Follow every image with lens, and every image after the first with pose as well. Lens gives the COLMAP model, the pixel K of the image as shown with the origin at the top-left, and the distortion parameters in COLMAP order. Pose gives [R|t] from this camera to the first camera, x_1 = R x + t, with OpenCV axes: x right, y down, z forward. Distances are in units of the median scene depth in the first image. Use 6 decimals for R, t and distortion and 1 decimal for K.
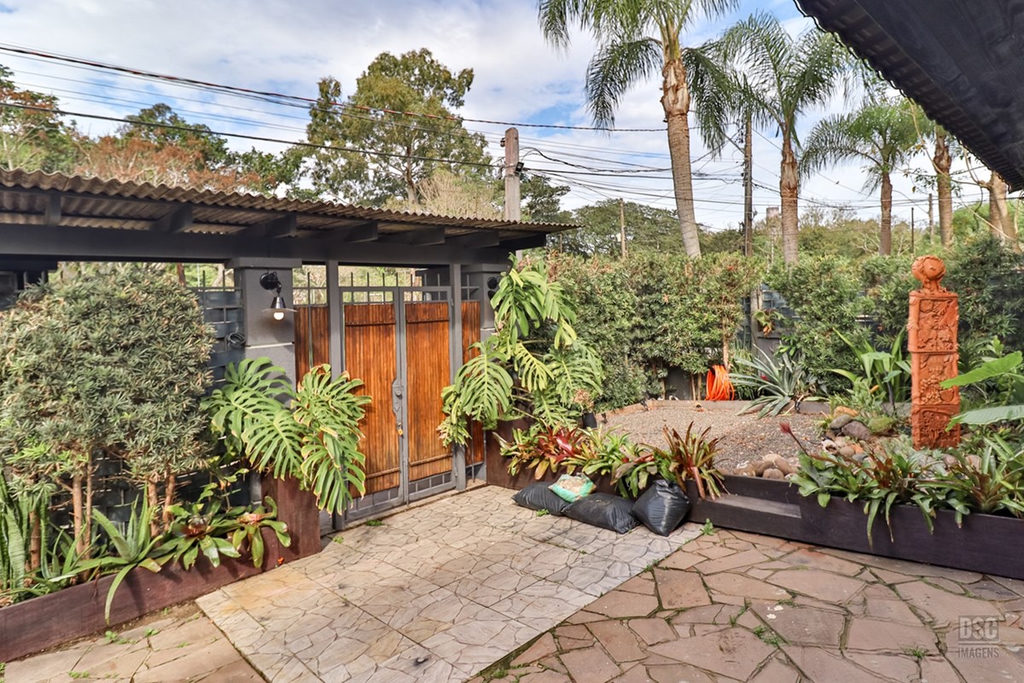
lens RADIAL K [[558.8, 0, 512.3], [0, 558.8, 302.8], [0, 0, 1]] dist [0.011706, -0.000406]
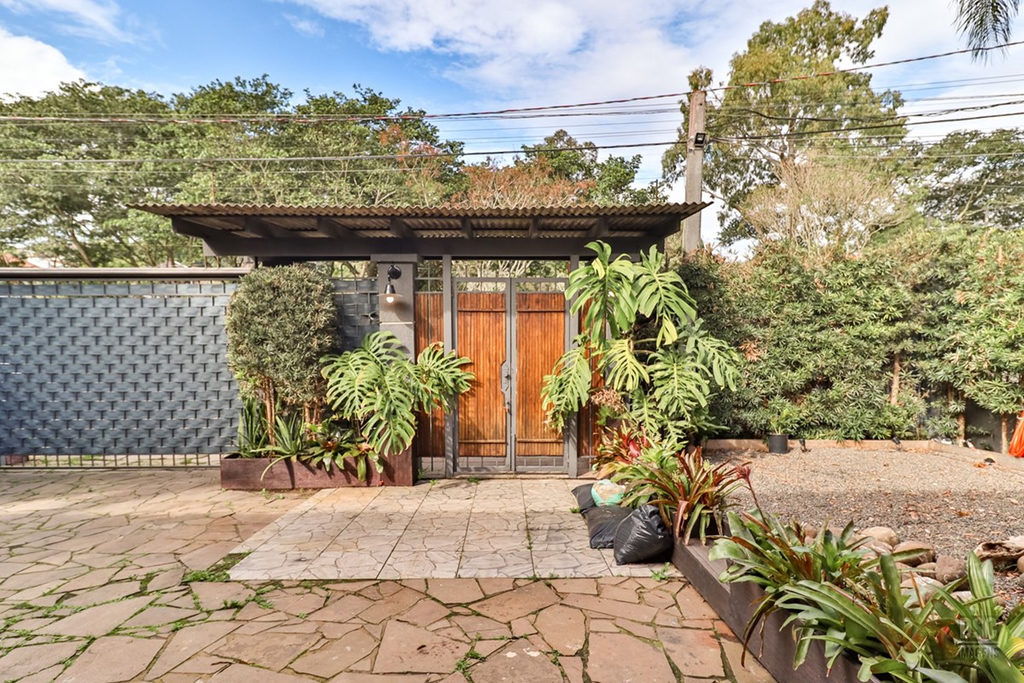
lens RADIAL K [[542.4, 0, 512.4], [0, 542.4, 354.7], [0, 0, 1]] dist [0.009245, 0.000015]
pose [[0.733304, 0.091826, -0.673672, 0.515344], [-0.025344, 0.993841, 0.107879, 0.005870], [0.679429, -0.062035, 0.731114, 0.220601]]
